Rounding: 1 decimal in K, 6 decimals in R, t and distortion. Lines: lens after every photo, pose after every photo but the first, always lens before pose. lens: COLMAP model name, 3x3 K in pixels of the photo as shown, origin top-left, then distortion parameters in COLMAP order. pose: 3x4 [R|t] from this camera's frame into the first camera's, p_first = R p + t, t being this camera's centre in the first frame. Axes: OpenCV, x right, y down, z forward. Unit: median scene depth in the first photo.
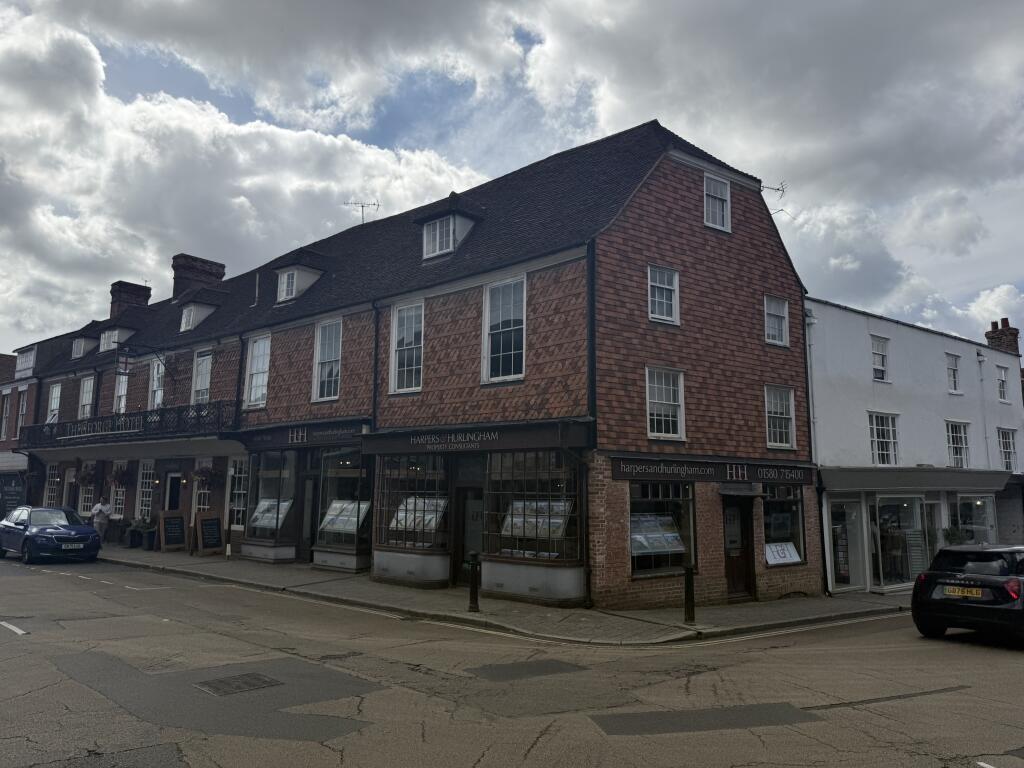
lens RADIAL K [[731.3, 0, 510.2], [0, 731.3, 373.0], [0, 0, 1]] dist [0.078178, -0.045298]
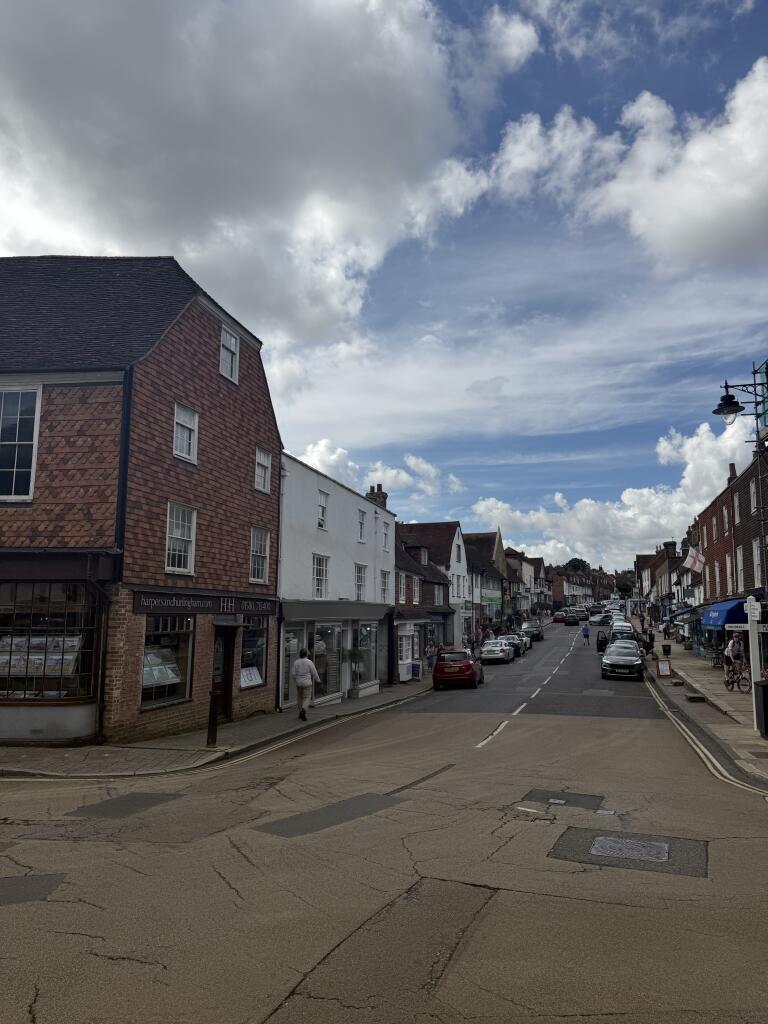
lens RADIAL K [[731.3, 0, 386.8], [0, 731.3, 511.5], [0, 0, 1]] dist [0.078178, -0.045298]
pose [[0.778040, 0.090028, 0.621731, -0.207857], [-0.098503, 0.994919, -0.020799, -0.003649], [-0.620445, -0.045060, 0.782955, 0.010498]]
